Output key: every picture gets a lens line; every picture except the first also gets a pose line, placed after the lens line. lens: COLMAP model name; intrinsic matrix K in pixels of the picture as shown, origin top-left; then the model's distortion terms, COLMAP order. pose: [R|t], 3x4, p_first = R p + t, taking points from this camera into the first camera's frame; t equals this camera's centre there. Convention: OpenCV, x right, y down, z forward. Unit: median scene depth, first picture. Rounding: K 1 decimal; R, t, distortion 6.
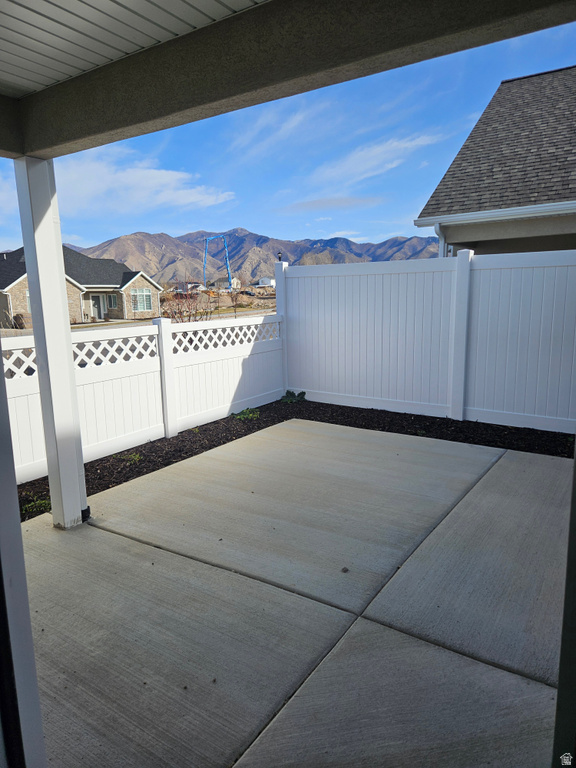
lens RADIAL K [[516.4, 0, 288.0], [0, 516.4, 384.0], [0, 0, 1]] dist [0.001024, 0.000247]
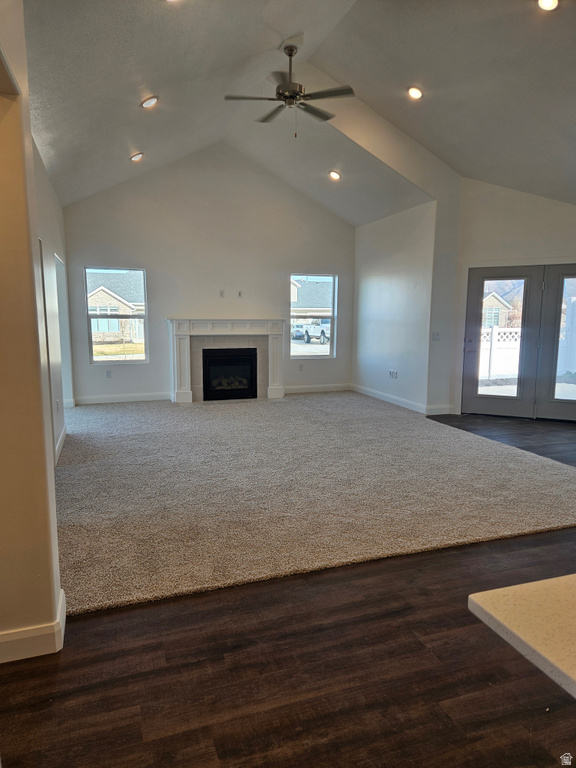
lens RADIAL K [[516.4, 0, 288.0], [0, 516.4, 384.0], [0, 0, 1]] dist [0.001024, 0.000247]
pose [[0.798158, 0.096167, -0.594723, 0.368348], [-0.115011, 0.993344, 0.006270, 0.198016], [0.591368, 0.063395, 0.803906, -1.204601]]
